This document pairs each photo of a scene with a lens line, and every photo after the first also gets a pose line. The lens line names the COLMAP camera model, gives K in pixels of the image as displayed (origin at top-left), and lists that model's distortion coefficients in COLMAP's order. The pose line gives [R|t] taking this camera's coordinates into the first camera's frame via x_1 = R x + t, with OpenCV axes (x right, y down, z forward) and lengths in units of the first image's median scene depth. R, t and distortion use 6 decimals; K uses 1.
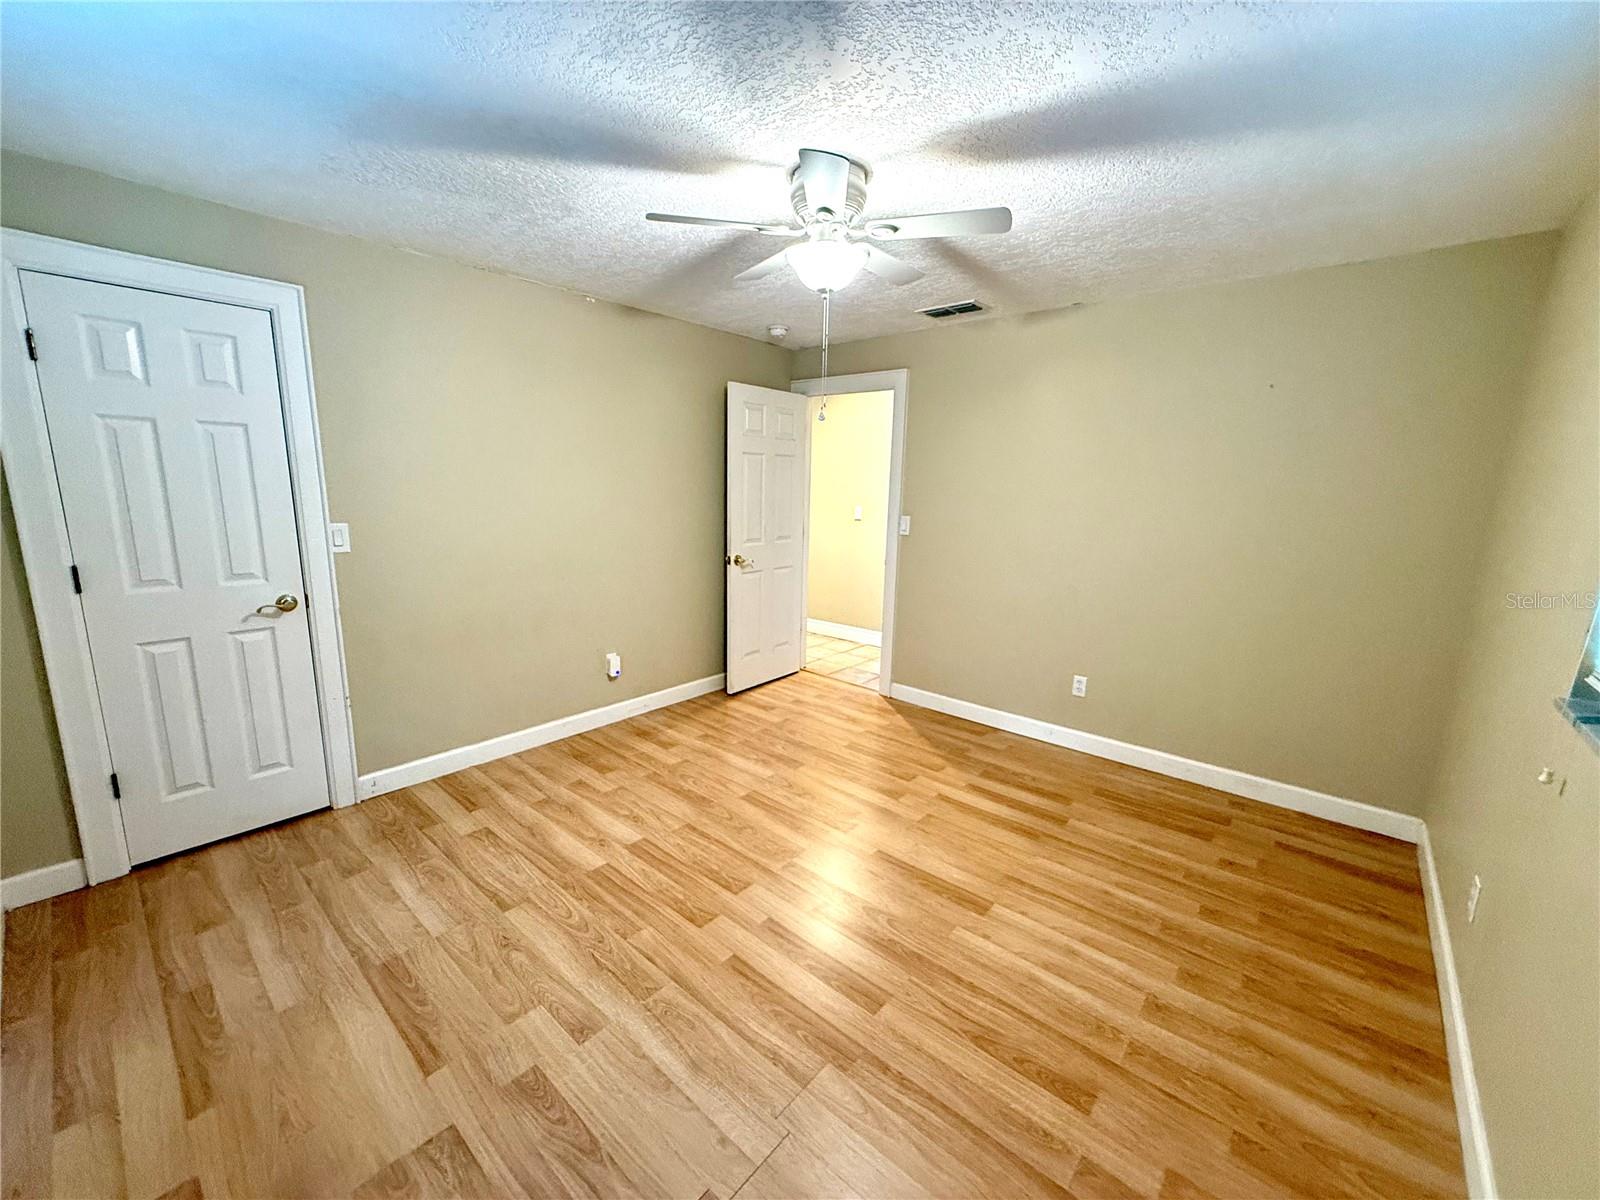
lens RADIAL K [[637.2, 0, 797.3], [0, 637.2, 600.7], [0, 0, 1]] dist [-0.000617, 0.000510]
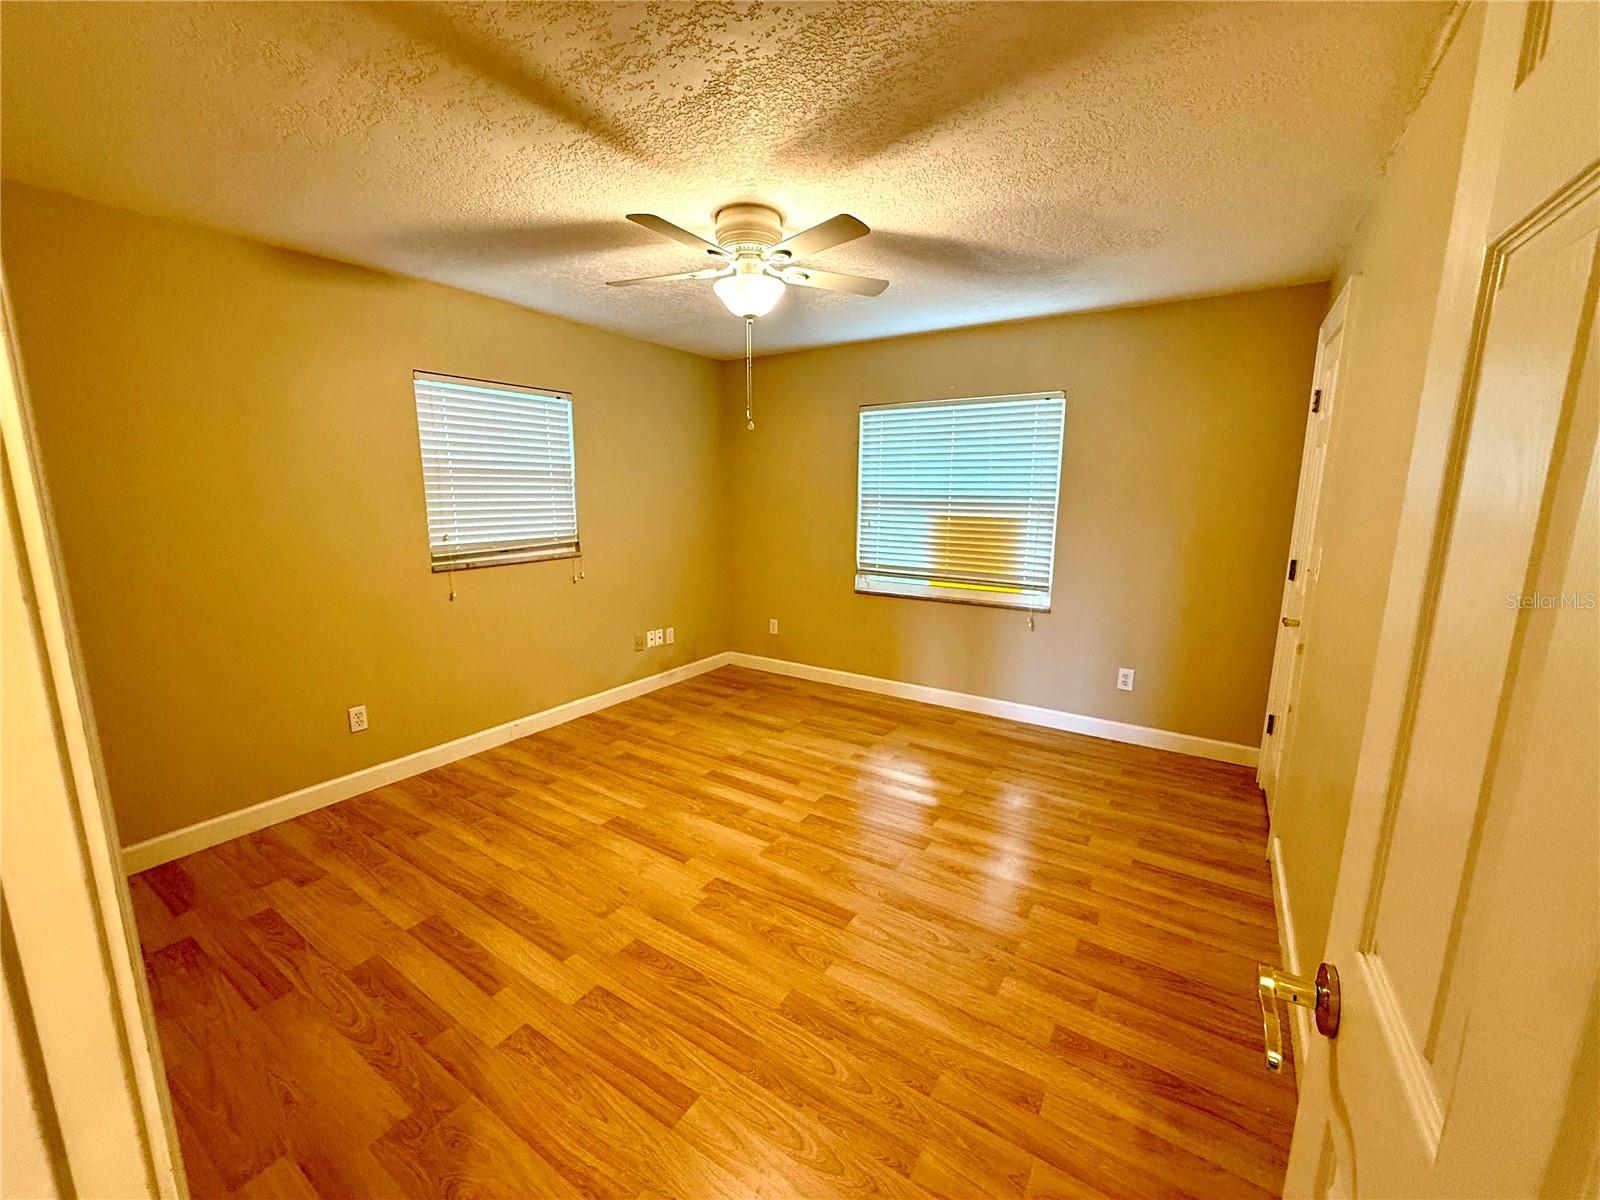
lens RADIAL K [[637.2, 0, 800.5], [0, 637.2, 599.8], [0, 0, 1]] dist [-0.000617, 0.000510]
pose [[-0.990013, -0.001125, -0.140974, 0.103700], [-0.050739, 0.935803, 0.348853, -0.380681], [0.131531, 0.352522, -0.926514, 2.060756]]
